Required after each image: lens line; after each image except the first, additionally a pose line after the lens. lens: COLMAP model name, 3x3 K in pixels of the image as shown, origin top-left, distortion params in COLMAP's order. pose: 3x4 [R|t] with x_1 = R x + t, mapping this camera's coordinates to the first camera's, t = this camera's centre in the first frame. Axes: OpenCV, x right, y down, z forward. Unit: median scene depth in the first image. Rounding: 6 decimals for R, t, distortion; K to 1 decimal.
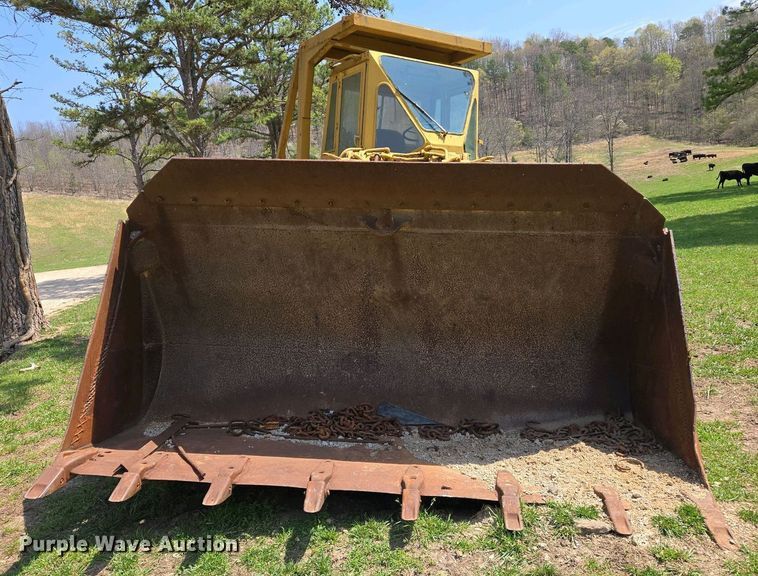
lens RADIAL K [[636.2, 0, 379.0], [0, 636.2, 288.0], [0, 0, 1]] dist [0.041091, -0.000454]
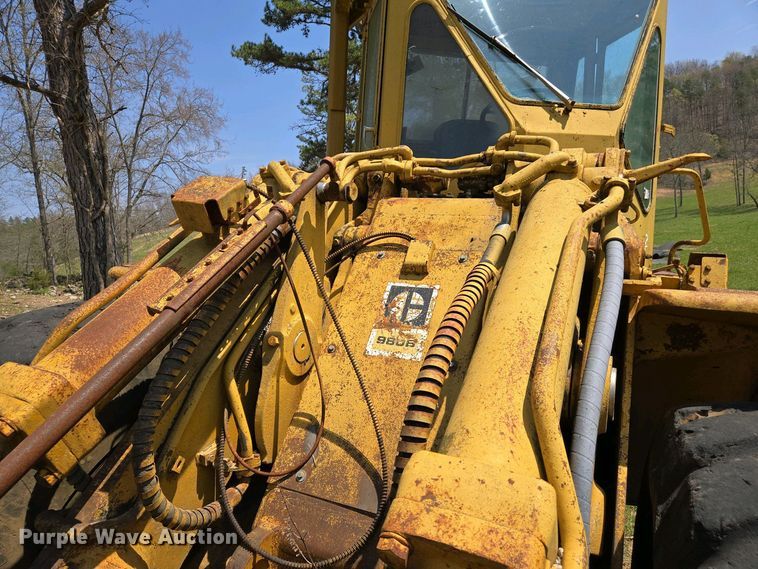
lens RADIAL K [[508.3, 0, 379.0], [0, 508.3, 284.5], [0, 0, 1]] dist [0.071972, -0.068565]
pose [[0.938715, 0.040735, -0.342279, 0.113707], [-0.039420, 0.999164, 0.010800, -0.134828], [0.342433, 0.003355, 0.939536, 0.689140]]
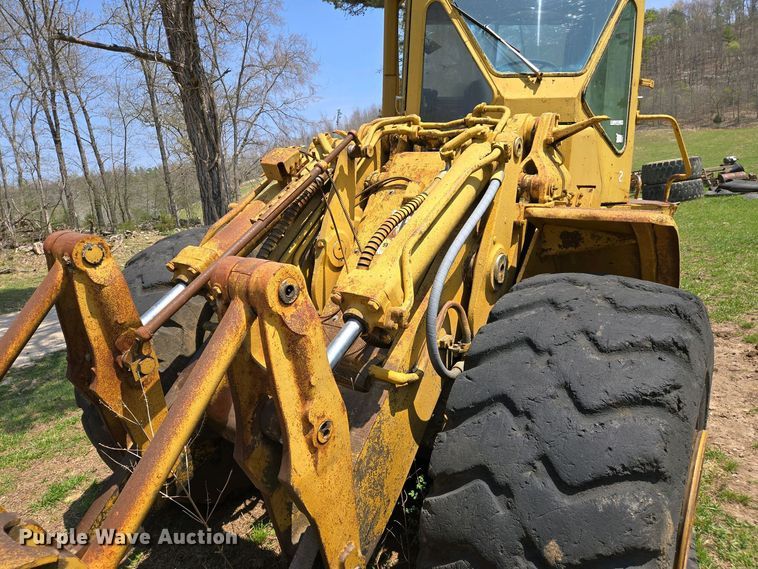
lens RADIAL K [[508.3, 0, 379.0], [0, 508.3, 284.5], [0, 0, 1]] dist [0.071972, -0.068565]
pose [[0.859974, 0.089867, -0.502363, 0.236554], [-0.028310, 0.991258, 0.128862, -0.125497], [0.509552, -0.096596, 0.855001, 0.567486]]
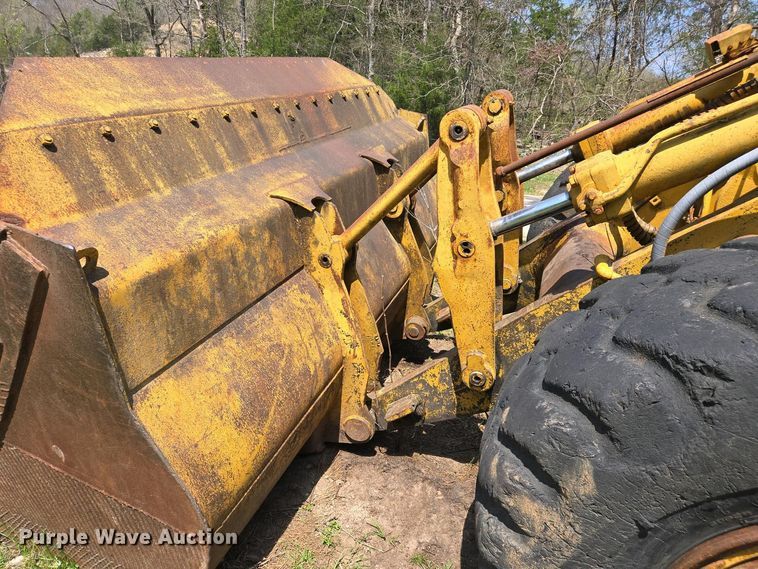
lens RADIAL K [[508.3, 0, 379.0], [0, 508.3, 284.5], [0, 0, 1]] dist [0.071972, -0.068565]
pose [[-0.236614, 0.381124, -0.893733, 0.392818], [-0.146527, 0.895335, 0.420601, -0.131713], [0.960491, 0.230476, -0.156004, 0.738828]]
